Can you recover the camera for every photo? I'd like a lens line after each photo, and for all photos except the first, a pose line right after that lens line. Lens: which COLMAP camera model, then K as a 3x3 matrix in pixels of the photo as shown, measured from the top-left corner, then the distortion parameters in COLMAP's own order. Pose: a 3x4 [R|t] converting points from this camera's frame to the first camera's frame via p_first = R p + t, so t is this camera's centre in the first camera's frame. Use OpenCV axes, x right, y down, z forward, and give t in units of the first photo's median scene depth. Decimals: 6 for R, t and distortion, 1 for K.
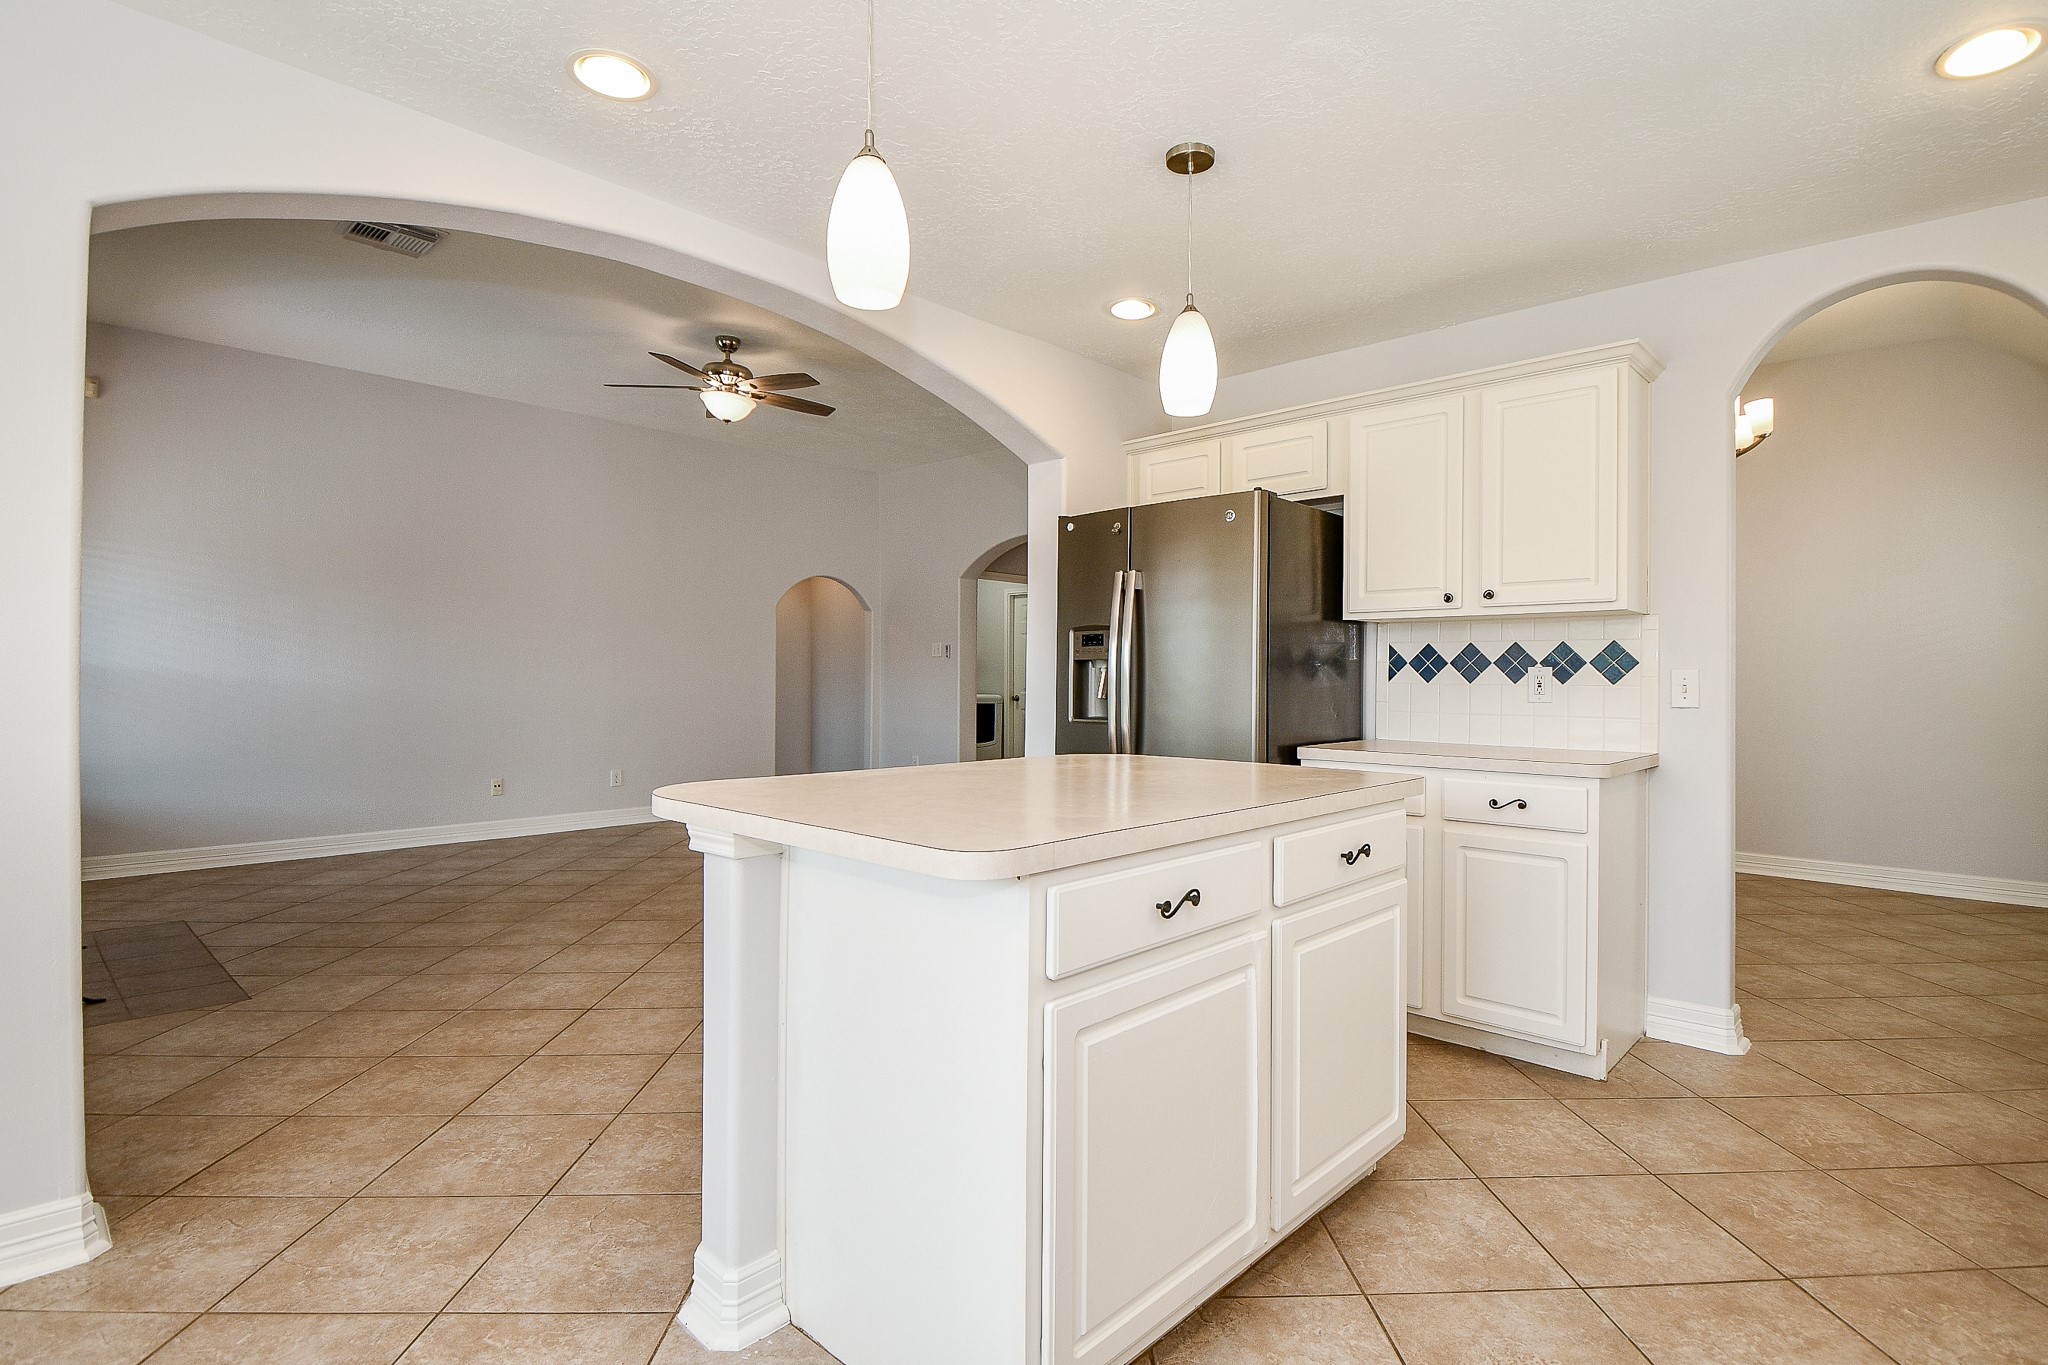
lens RADIAL K [[992.9, 0, 1027.0], [0, 992.9, 690.4], [0, 0, 1]] dist [0.000903, -0.000123]
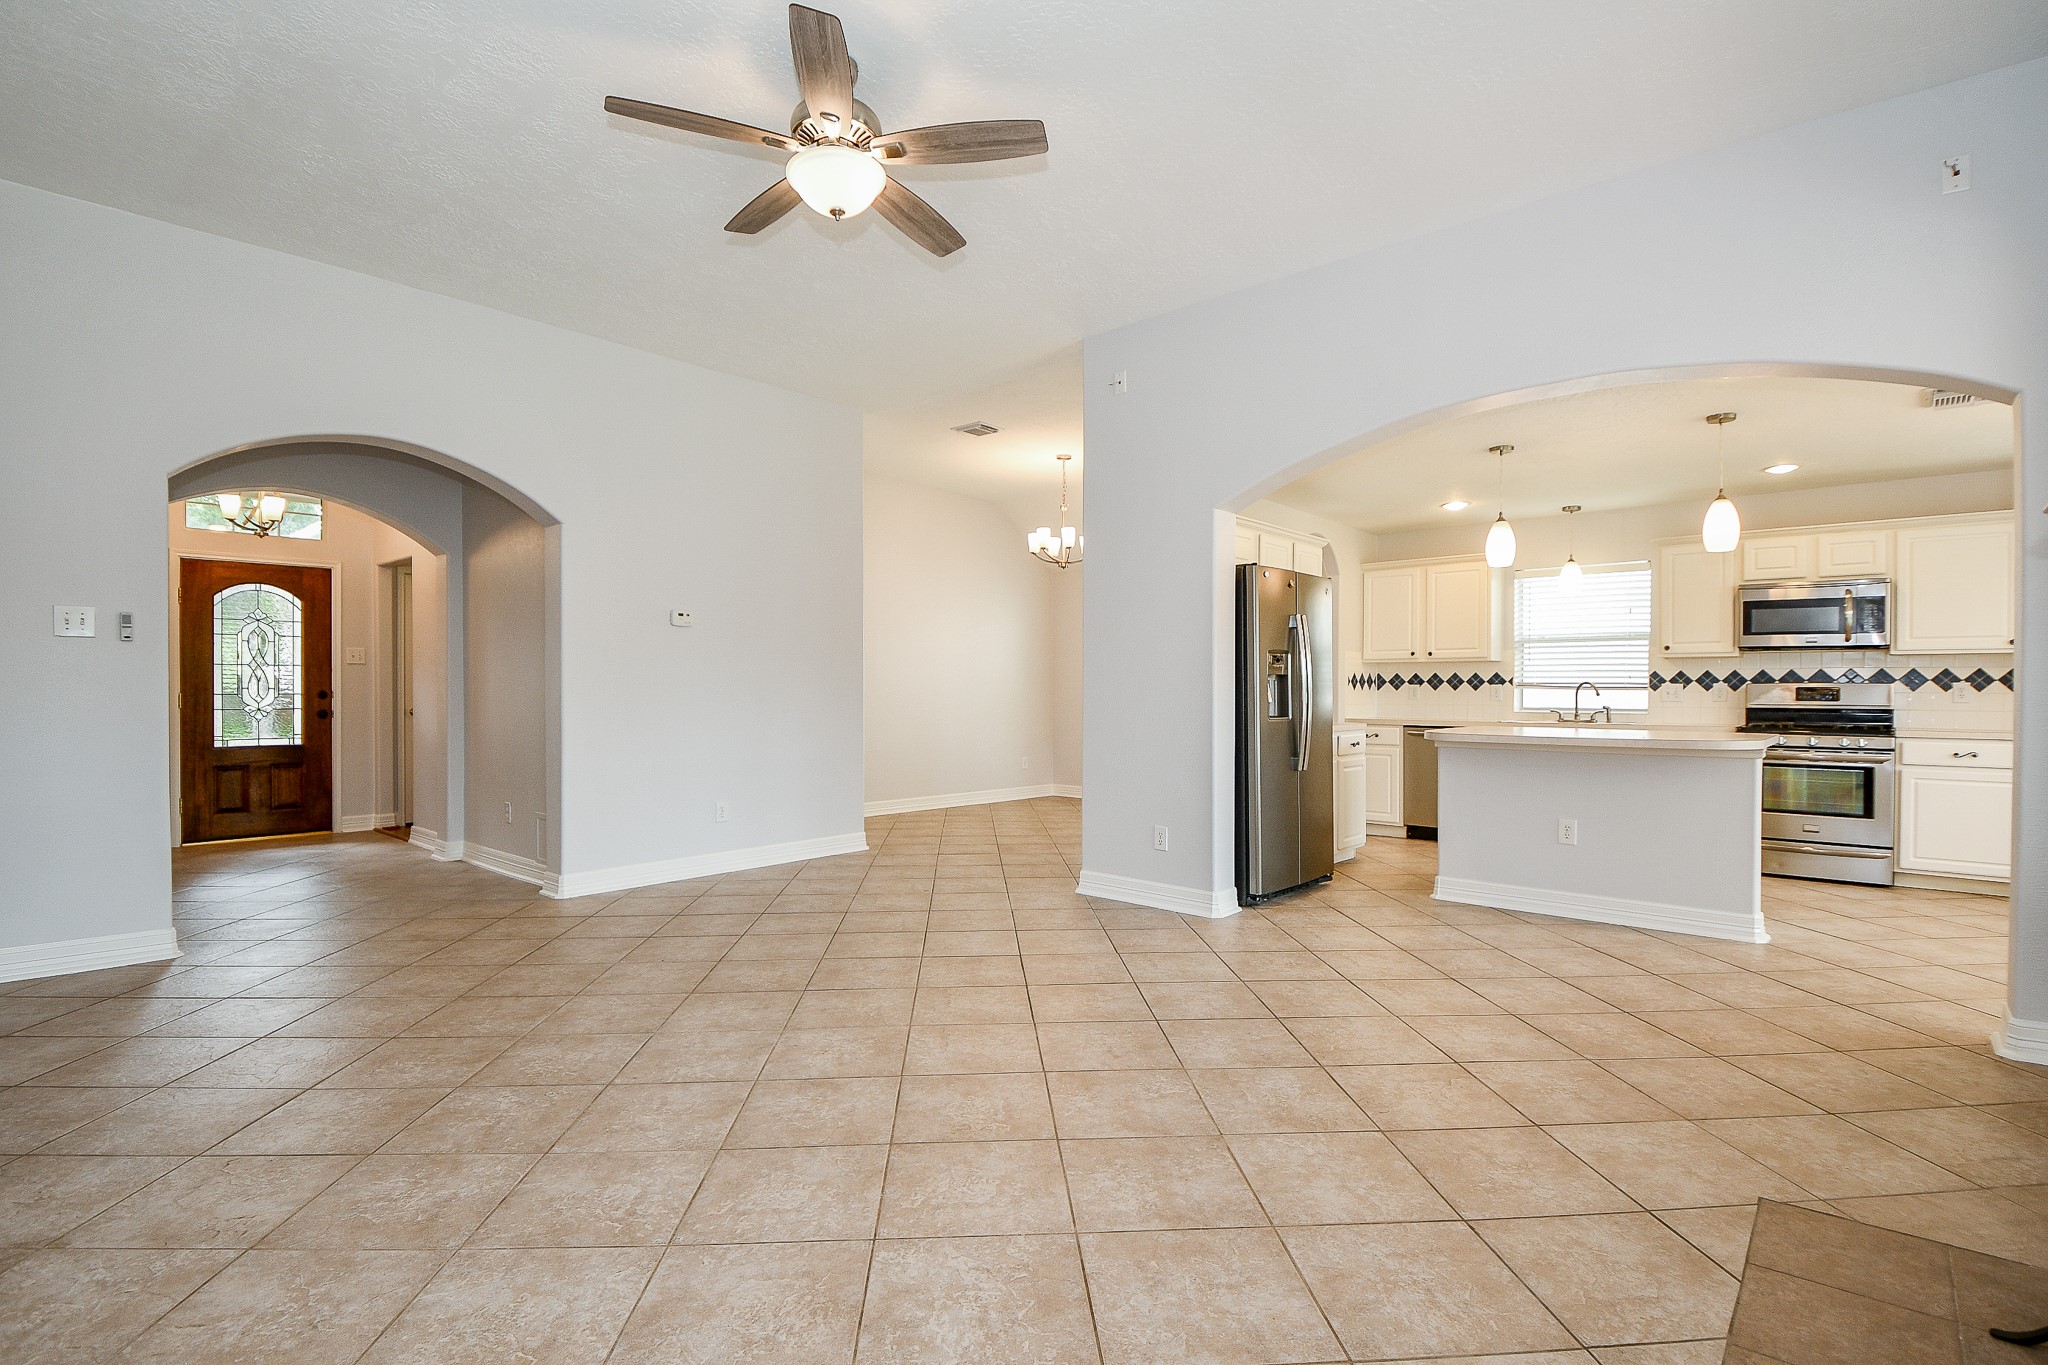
lens RADIAL K [[992.9, 0, 1027.0], [0, 992.9, 690.4], [0, 0, 1]] dist [0.000903, -0.000123]
pose [[-0.045784, -0.011162, 0.998889, -1.742168], [0.010693, 0.999875, 0.011663, -0.039243], [-0.998894, 0.011215, -0.045659, 1.867953]]
